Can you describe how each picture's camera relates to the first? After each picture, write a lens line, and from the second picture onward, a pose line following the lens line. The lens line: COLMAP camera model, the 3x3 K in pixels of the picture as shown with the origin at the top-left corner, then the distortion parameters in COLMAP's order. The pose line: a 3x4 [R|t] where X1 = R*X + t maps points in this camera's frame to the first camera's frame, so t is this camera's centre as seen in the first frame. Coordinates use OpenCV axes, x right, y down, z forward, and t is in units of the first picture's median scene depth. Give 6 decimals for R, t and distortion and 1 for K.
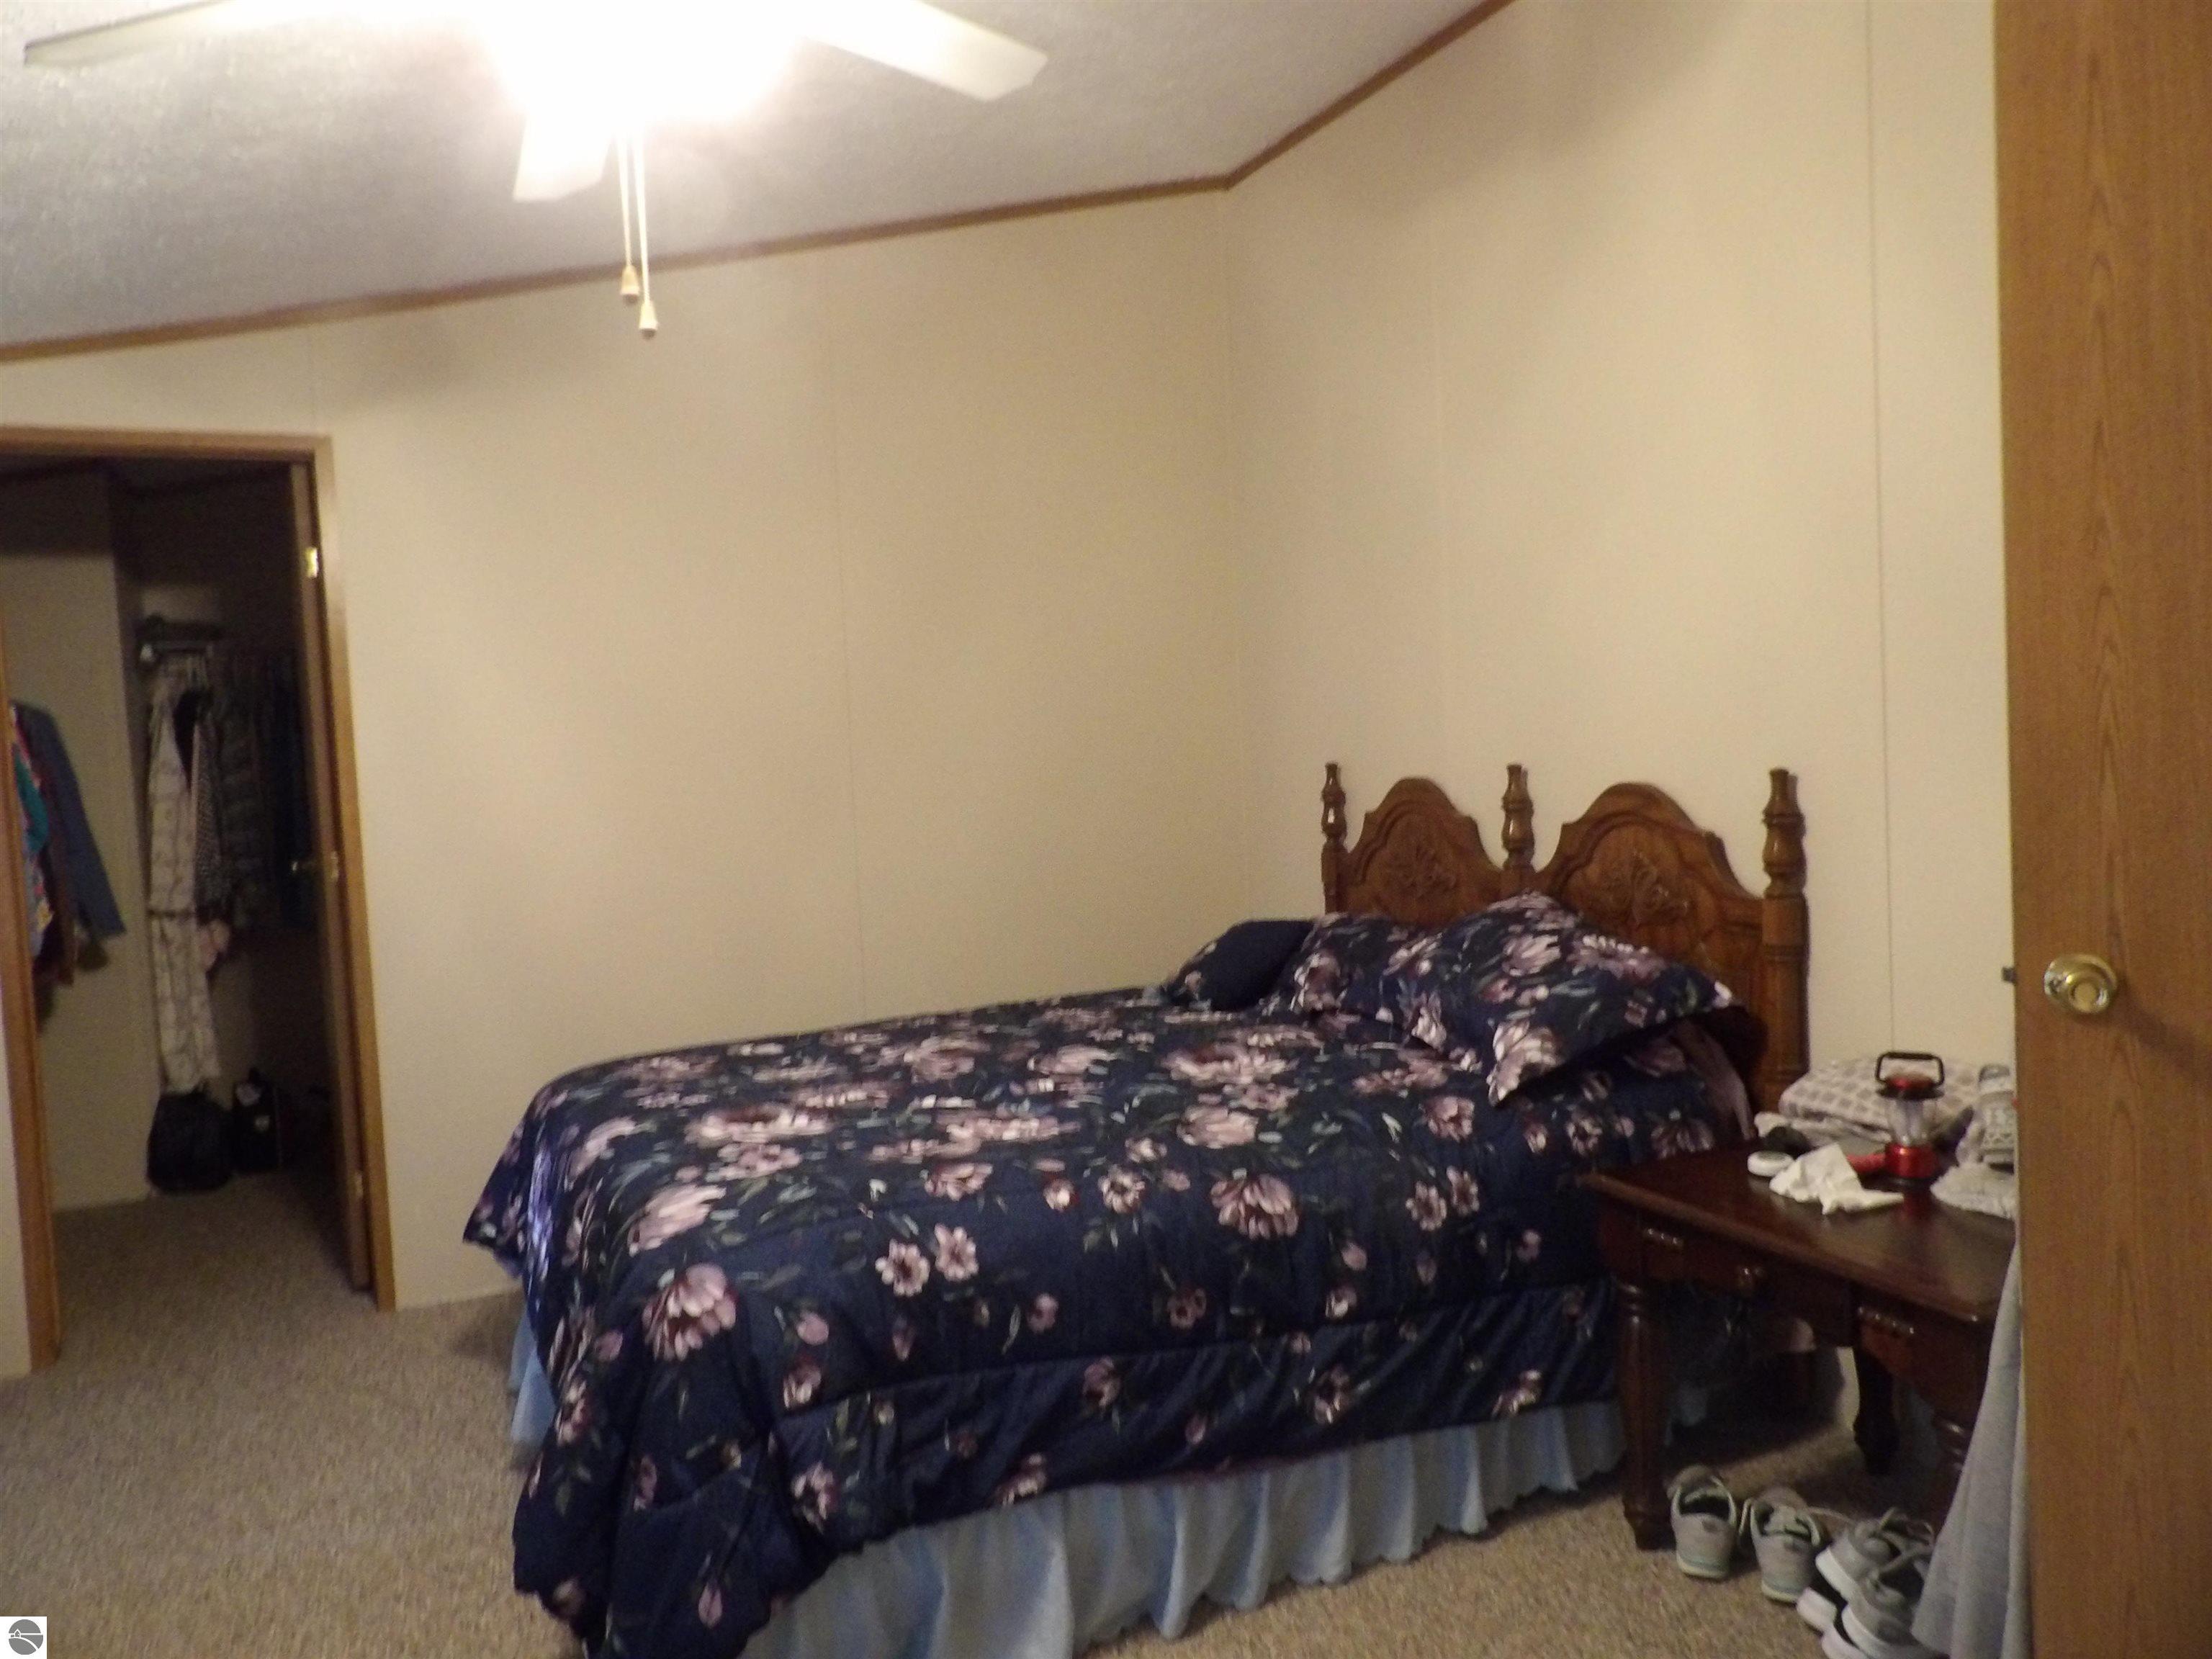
lens RADIAL K [[1581.5, 0, 1101.4], [0, 1581.5, 817.8], [0, 0, 1]] dist [-0.031379, 0.059790]
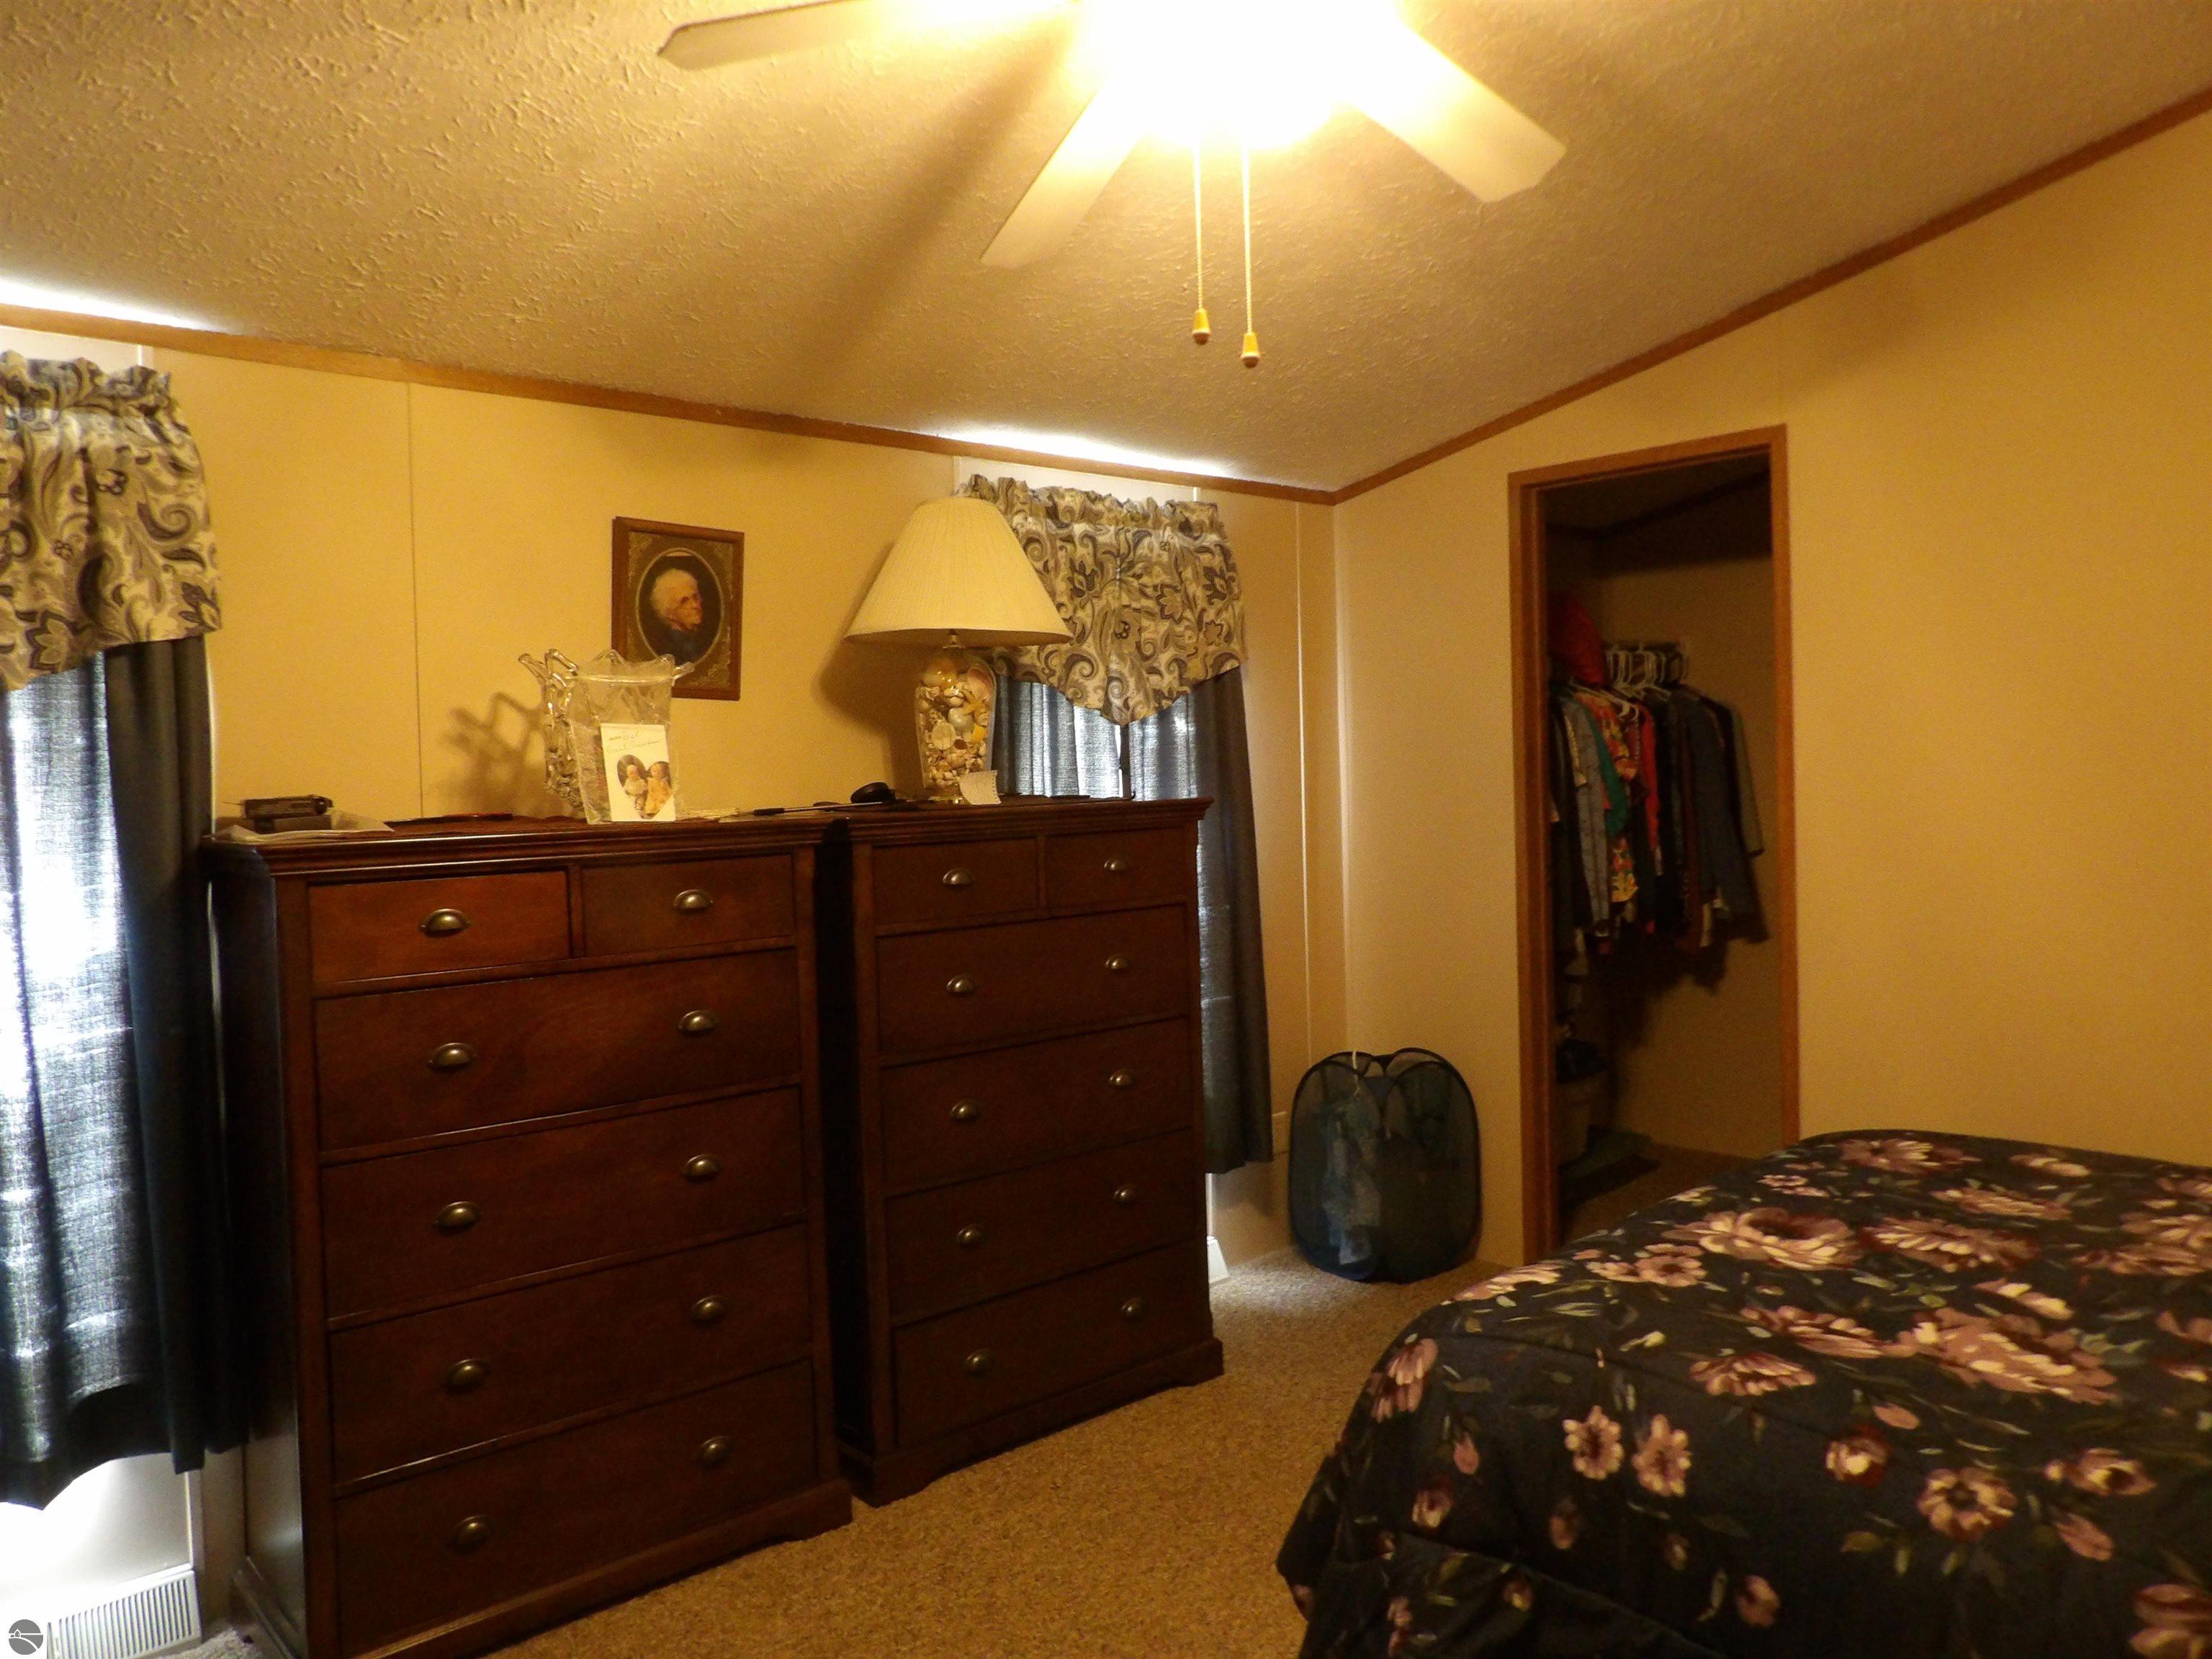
lens RADIAL K [[1581.5, 0, 1101.4], [0, 1581.5, 817.8], [0, 0, 1]] dist [-0.031379, 0.059790]
pose [[0.302079, 0.064265, -0.951114, 0.526897], [-0.036807, 0.997767, 0.055727, -0.063982], [0.952572, 0.018174, 0.303770, 0.506271]]
